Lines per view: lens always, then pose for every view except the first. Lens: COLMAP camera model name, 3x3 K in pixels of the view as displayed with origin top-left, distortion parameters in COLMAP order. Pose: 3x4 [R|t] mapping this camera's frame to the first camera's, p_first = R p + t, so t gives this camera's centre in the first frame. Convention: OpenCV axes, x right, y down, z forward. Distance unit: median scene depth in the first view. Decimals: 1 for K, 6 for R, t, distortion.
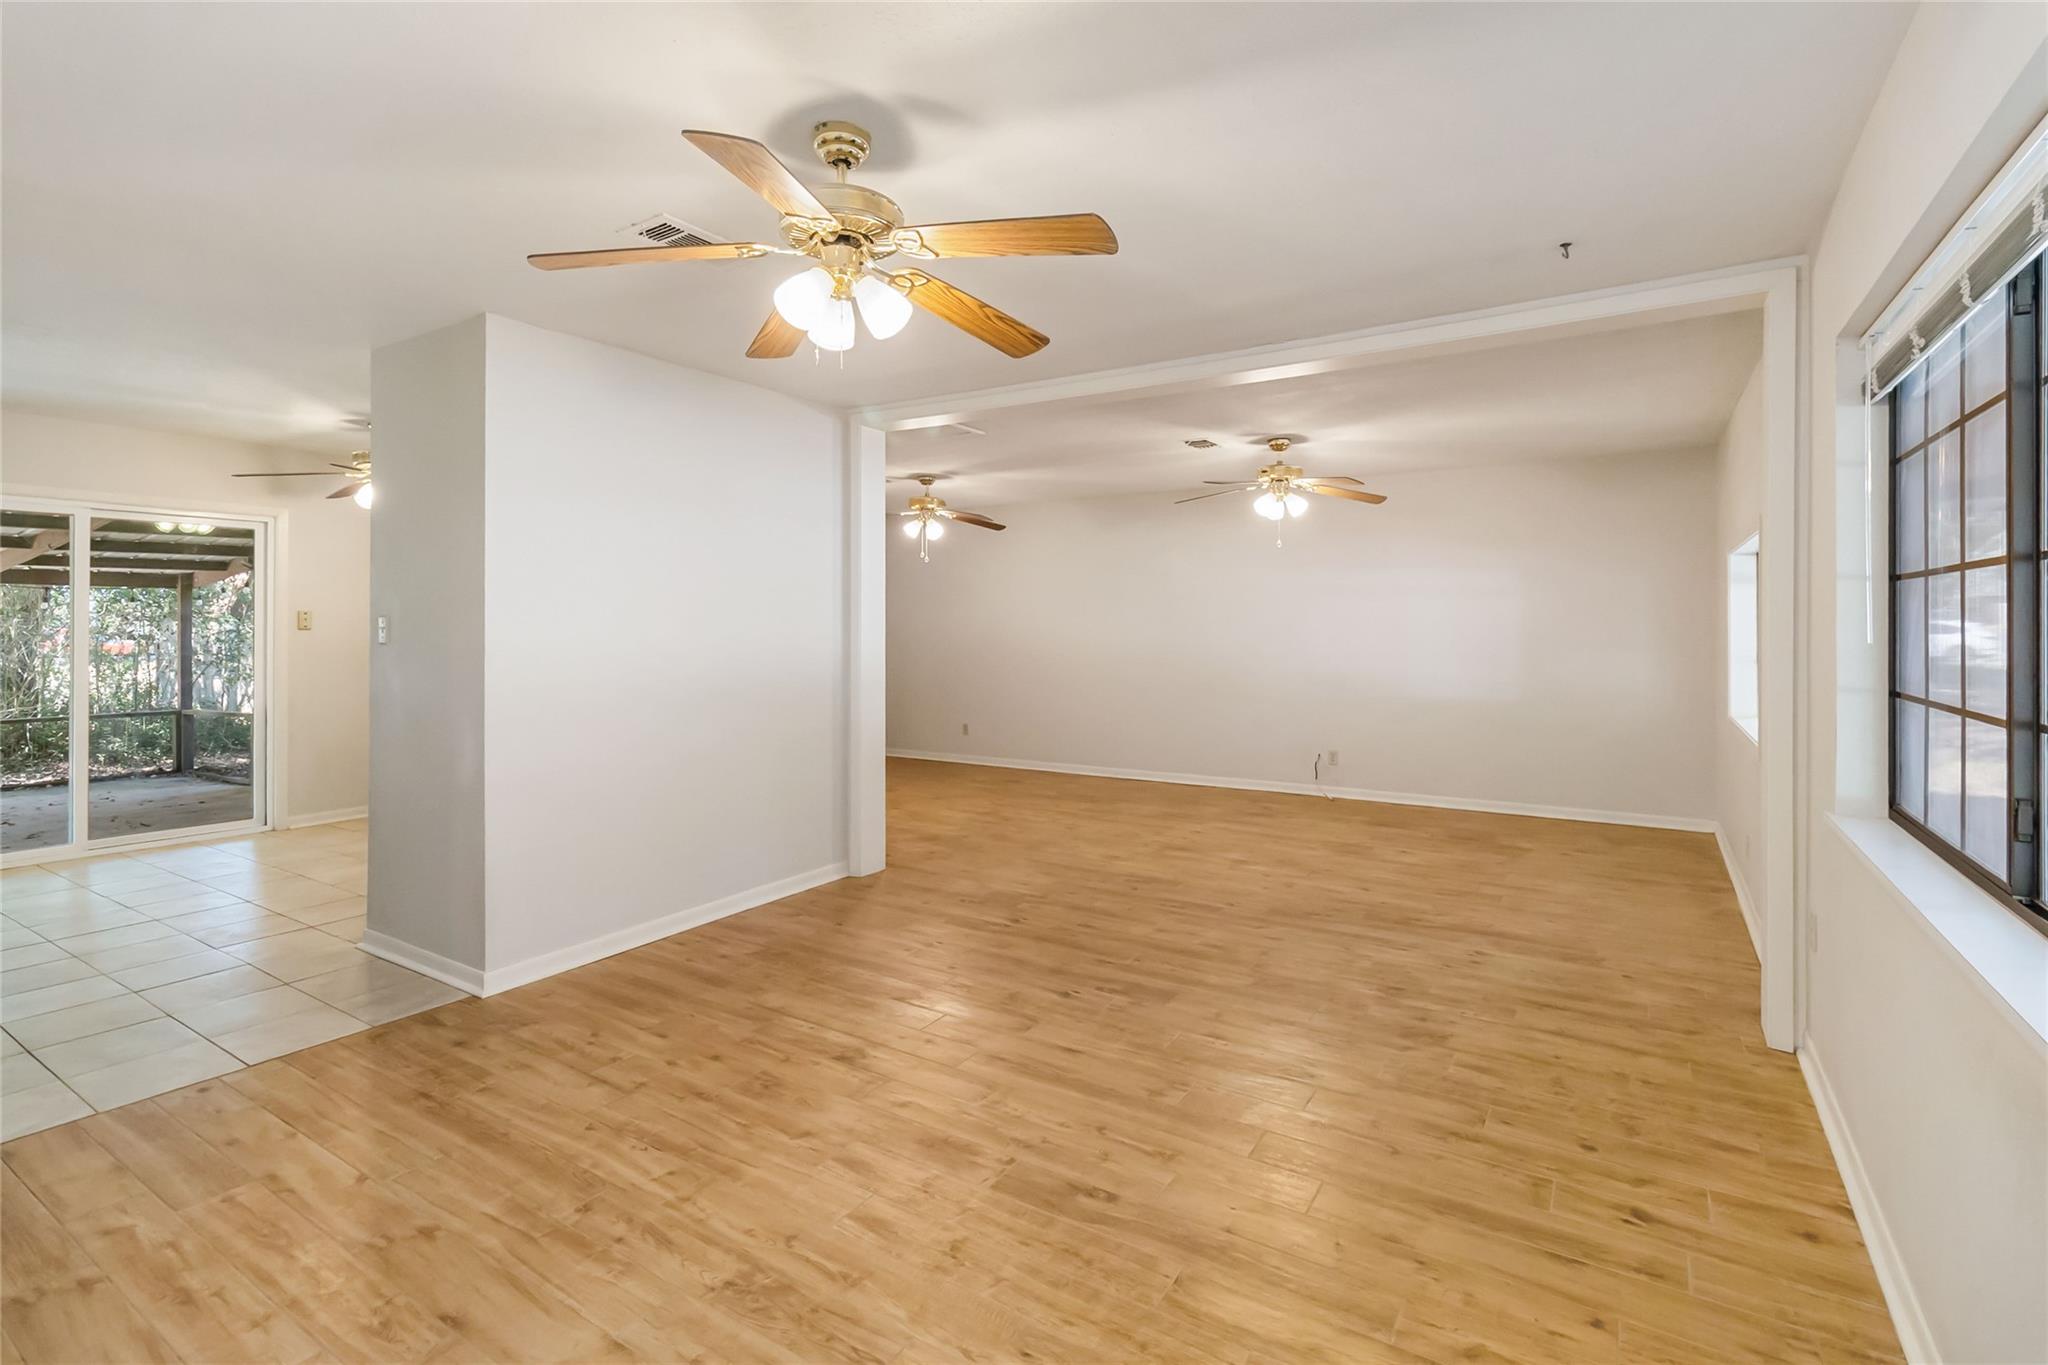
lens RADIAL K [[957.6, 0, 1020.9], [0, 957.6, 632.7], [0, 0, 1]] dist [0.002871, -0.000917]
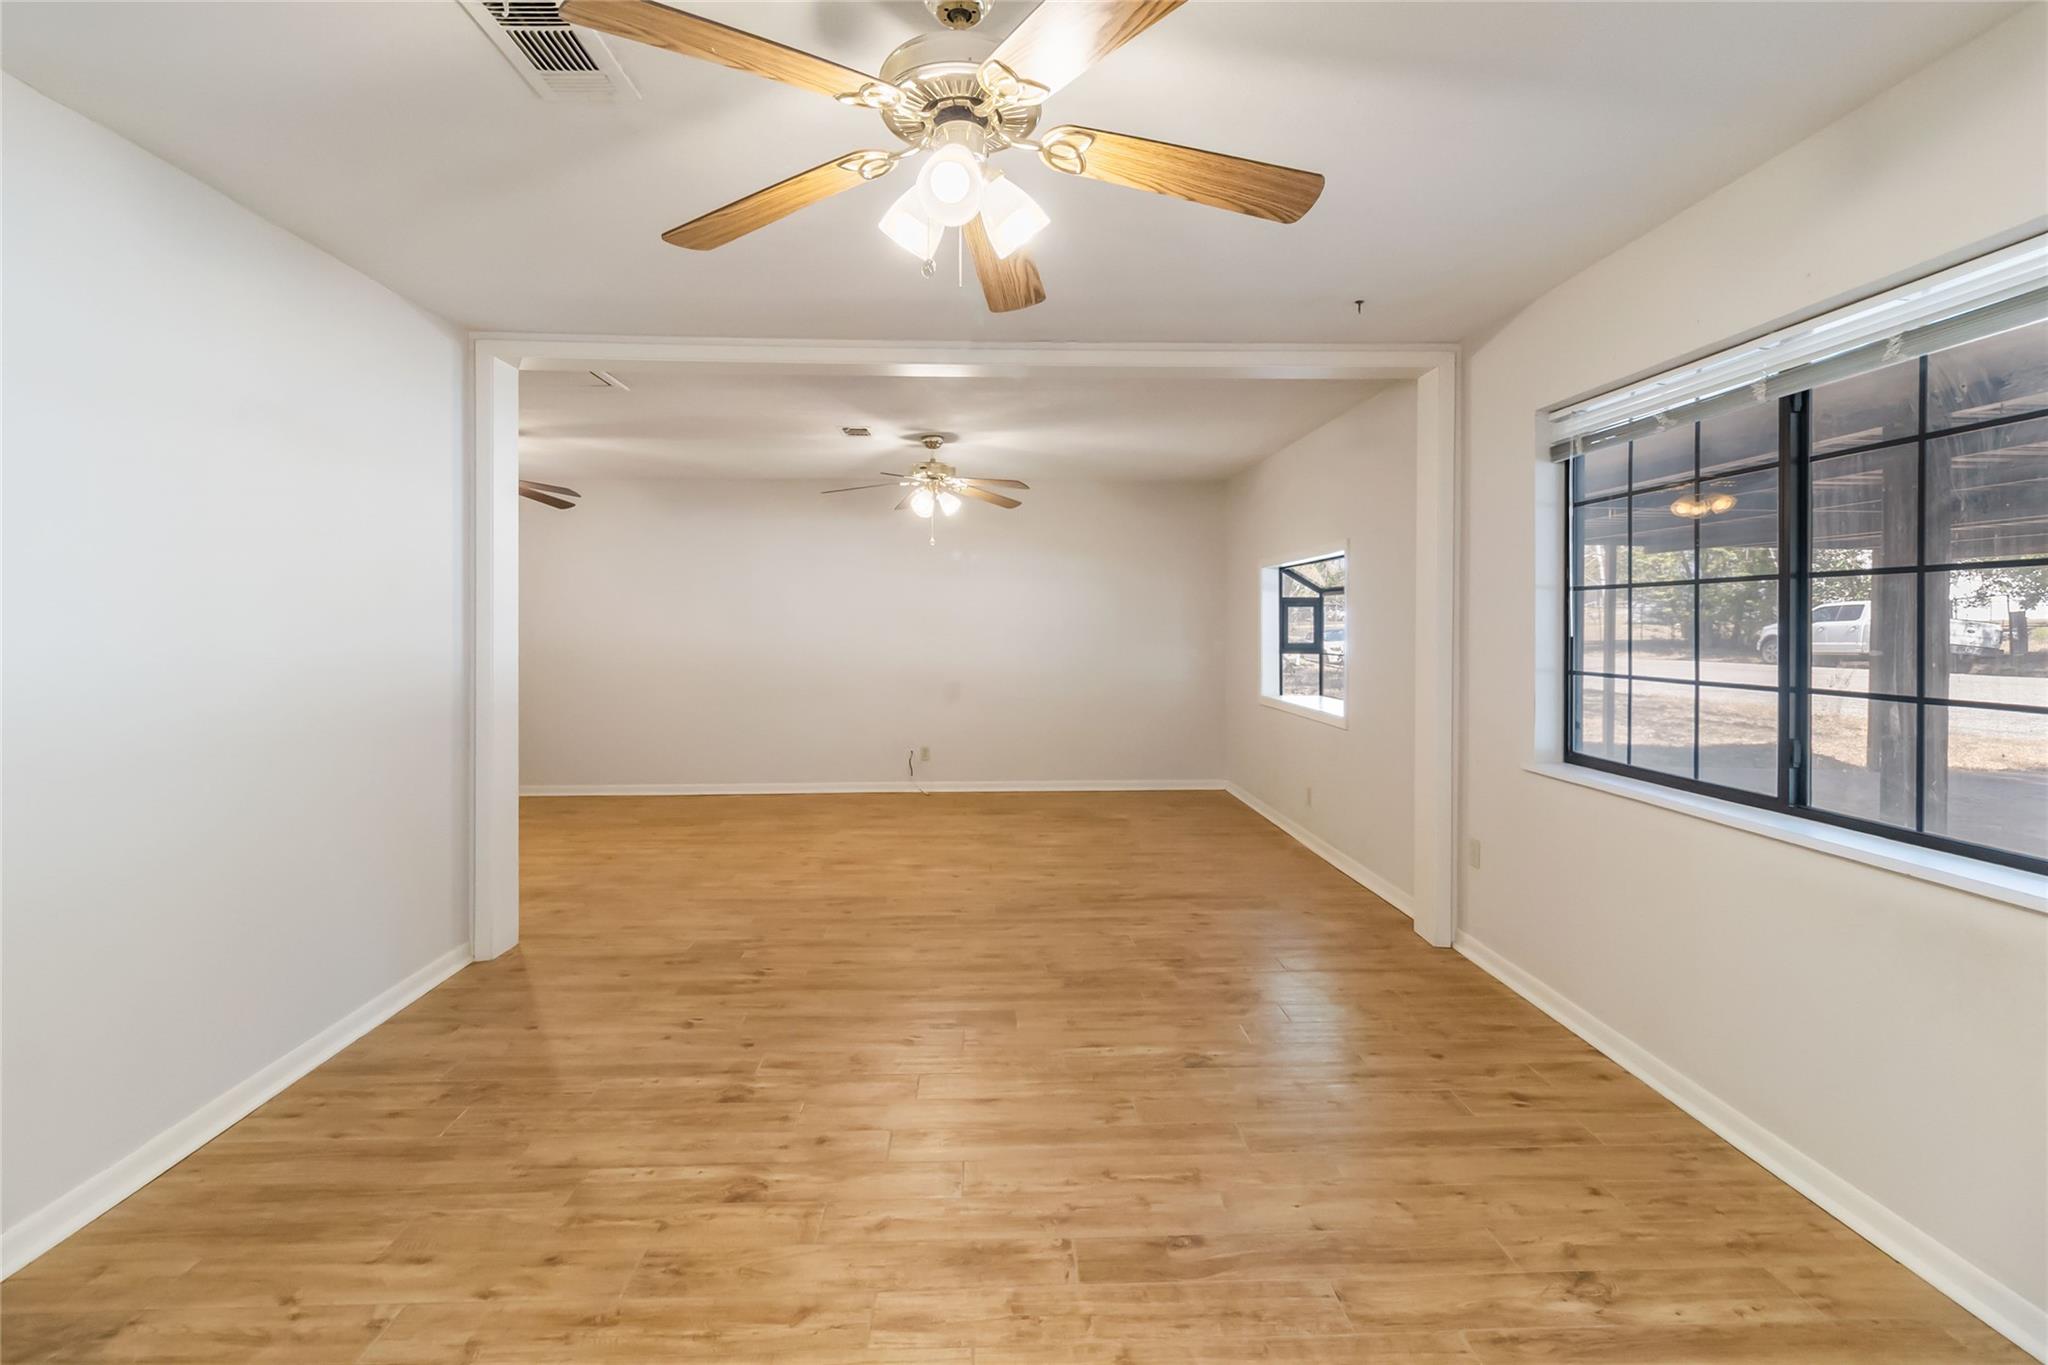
lens RADIAL K [[957.6, 0, 1020.9], [0, 957.6, 632.7], [0, 0, 1]] dist [0.002871, -0.000917]
pose [[0.820692, -0.004659, 0.571352, -0.427108], [0.004085, 0.999989, 0.002286, -0.000356], [-0.571357, 0.000458, 0.820702, 0.251866]]
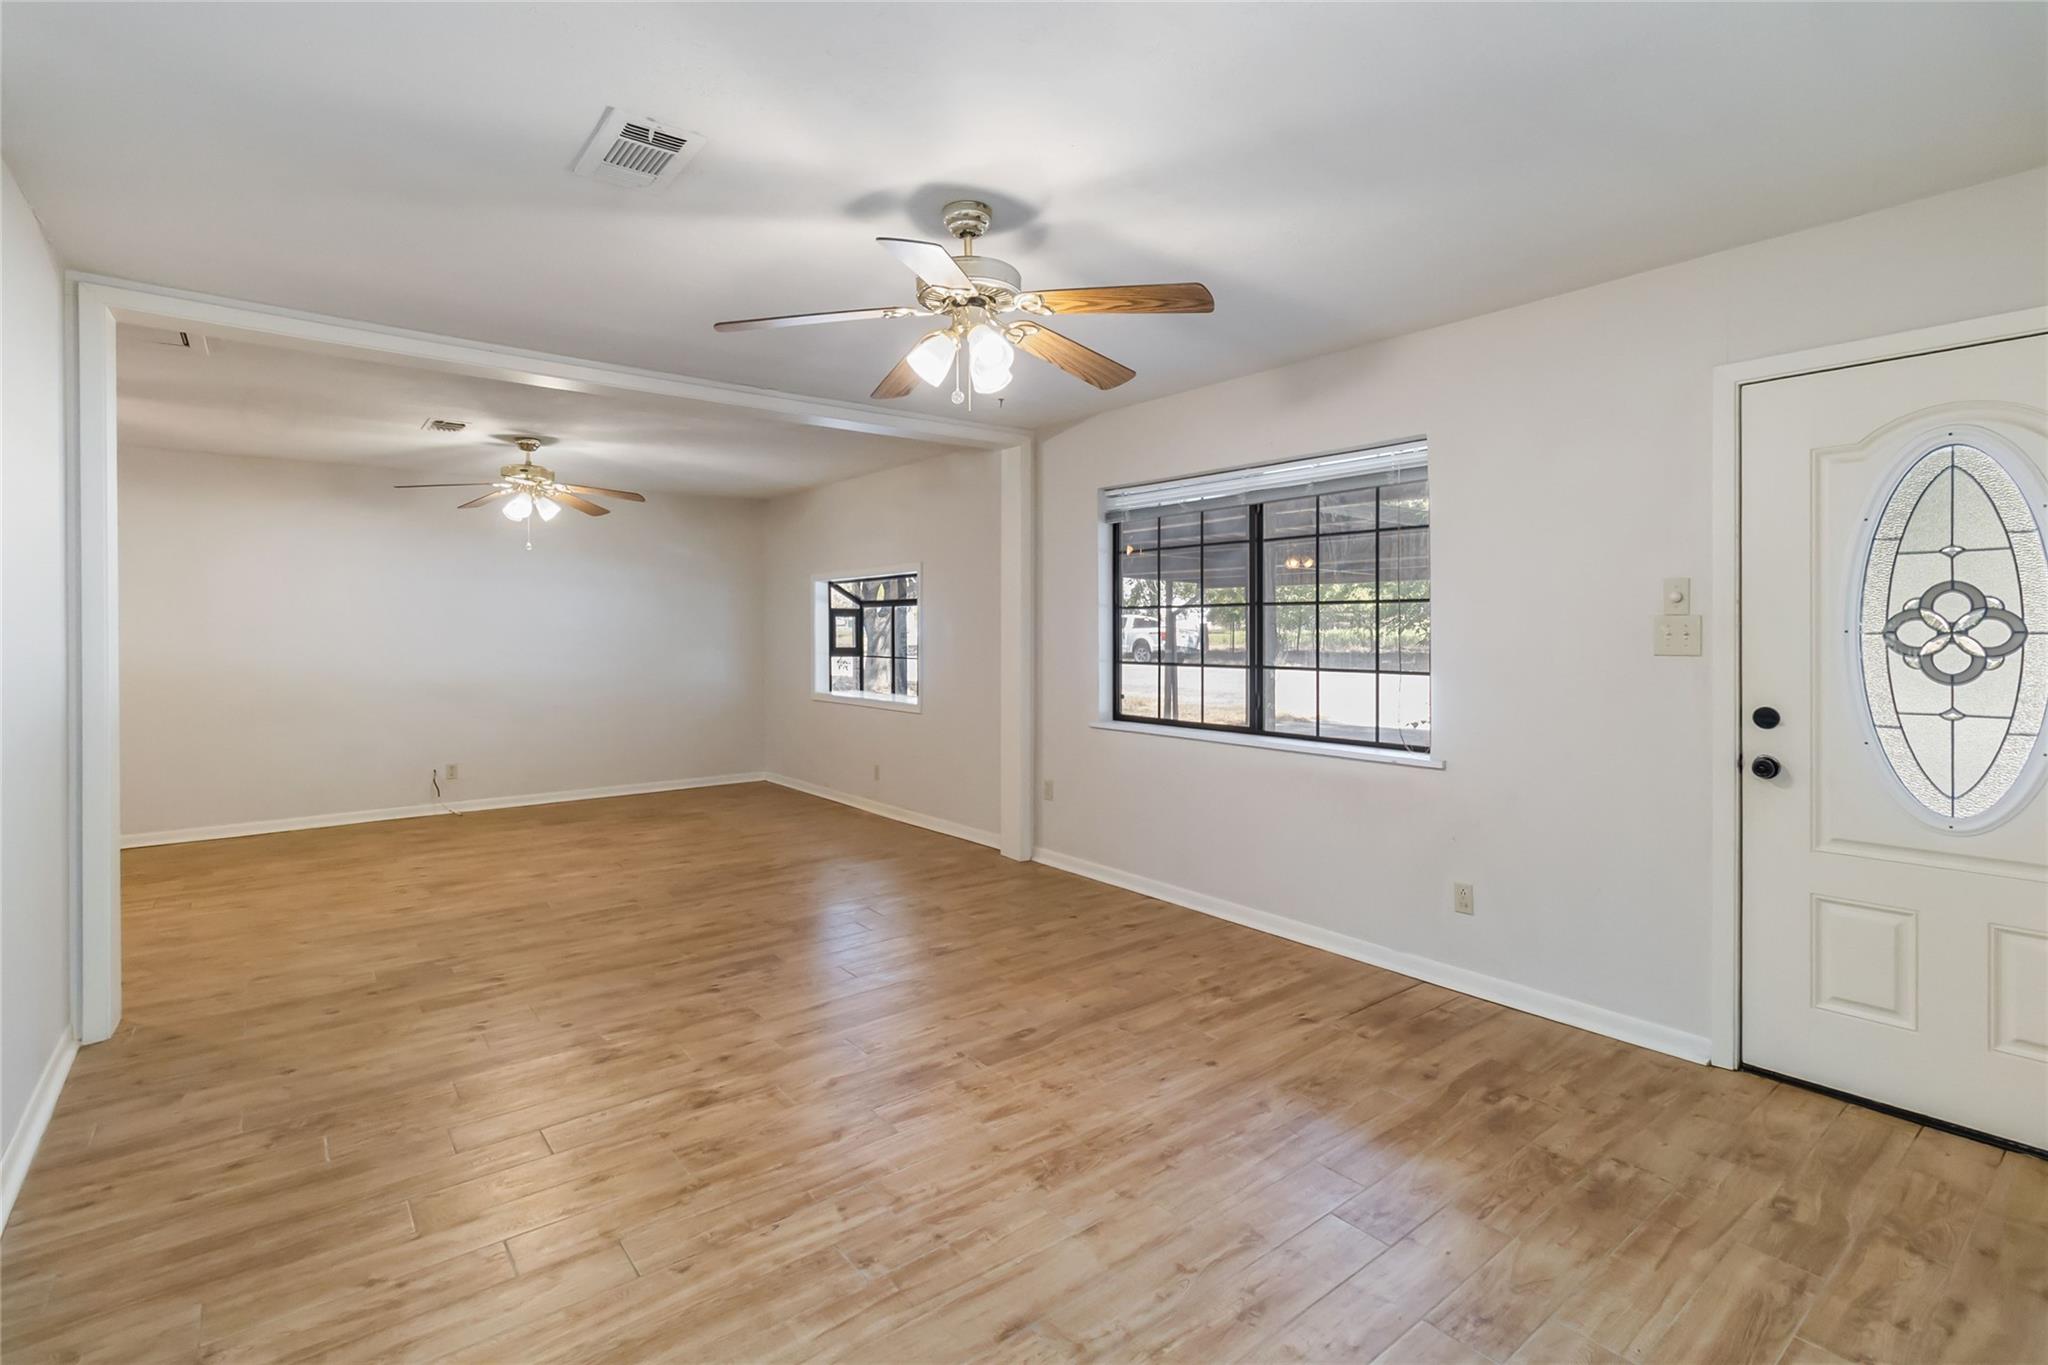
lens RADIAL K [[955.0, 0, 1022.6], [0, 955.0, 642.5], [0, 0, 1]] dist [0.002012, -0.000172]
pose [[0.321926, -0.011480, 0.946695, -0.933655], [0.007765, 0.999925, 0.009485, -0.001005], [-0.946733, 0.004298, 0.321991, 0.411972]]
